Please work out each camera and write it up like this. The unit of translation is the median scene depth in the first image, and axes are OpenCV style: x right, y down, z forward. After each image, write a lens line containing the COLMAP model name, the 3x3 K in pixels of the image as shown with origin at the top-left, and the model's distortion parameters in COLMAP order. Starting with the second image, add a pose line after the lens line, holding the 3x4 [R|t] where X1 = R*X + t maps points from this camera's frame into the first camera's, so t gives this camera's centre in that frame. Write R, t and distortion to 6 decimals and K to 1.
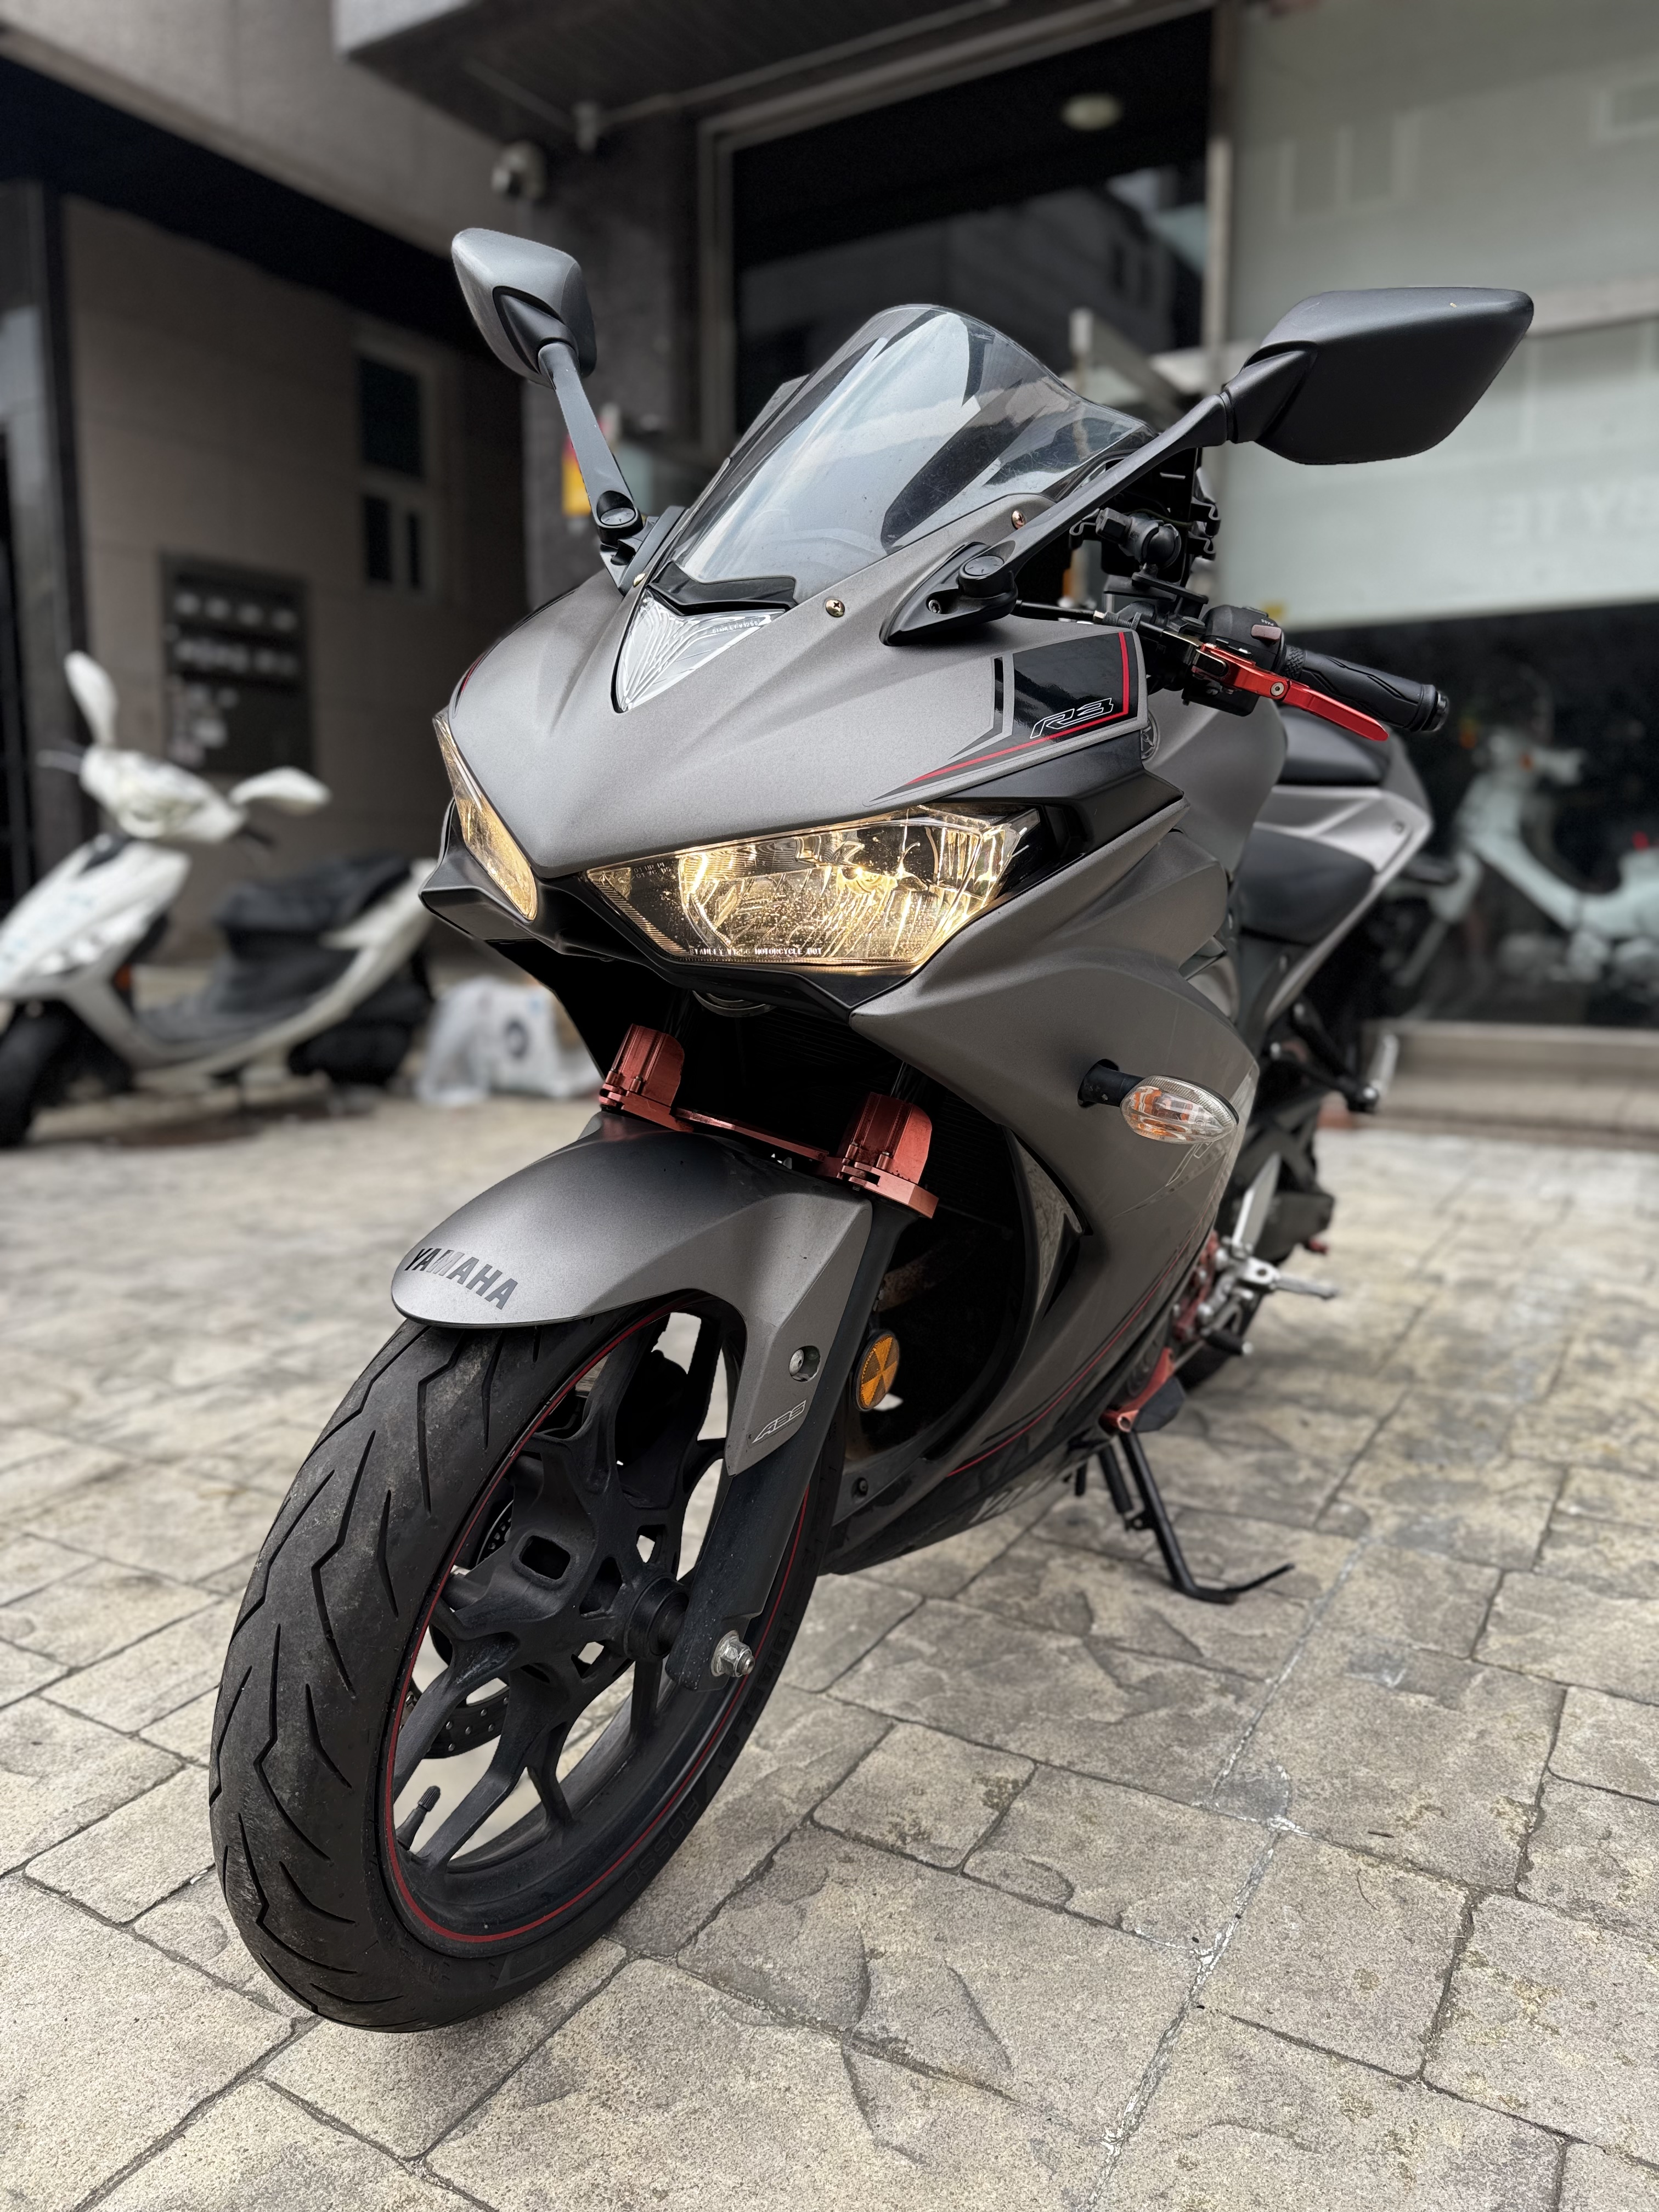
lens RADIAL K [[1571.4, 0, 841.1], [0, 1571.4, 1117.4], [0, 0, 1]] dist [0.007769, -0.014903]
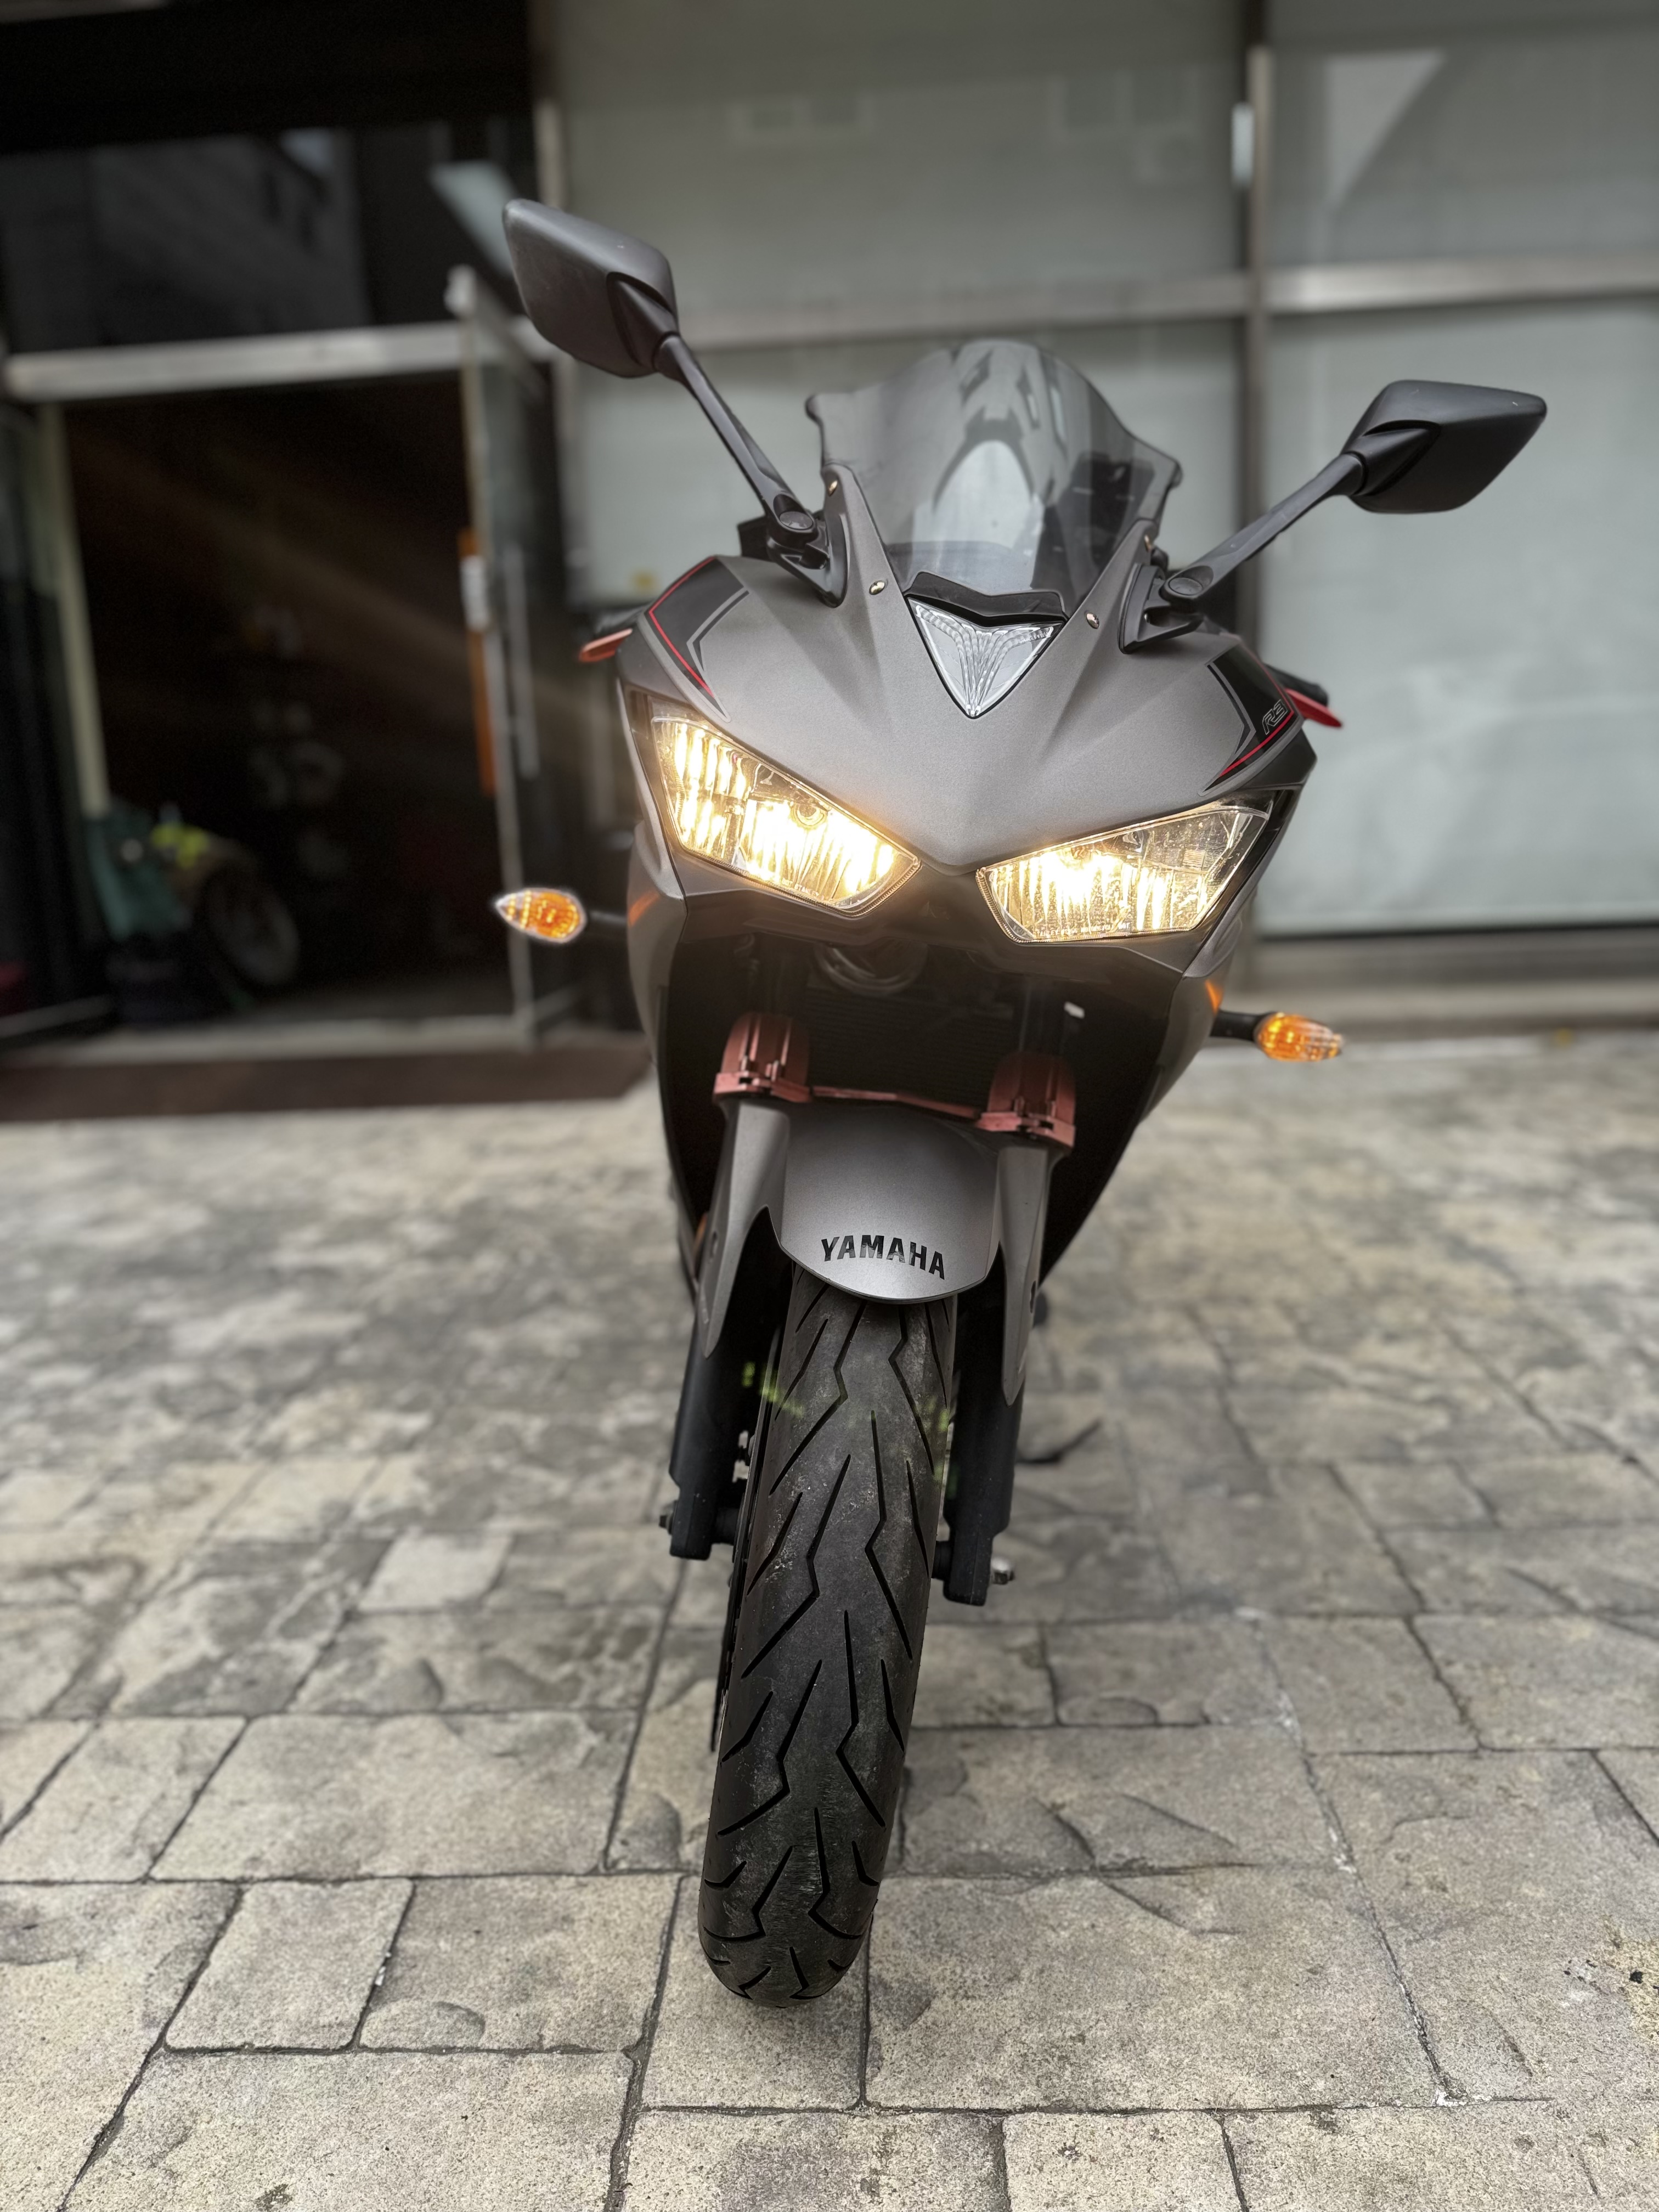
lens RADIAL K [[1571.4, 0, 818.0], [0, 1571.4, 1116.6], [0, 0, 1]] dist [0.007769, -0.014903]
pose [[0.884401, -0.122446, 0.450379, -0.312115], [0.110414, 0.992471, 0.053008, -0.022504], [-0.453479, 0.002848, 0.891263, 0.034461]]
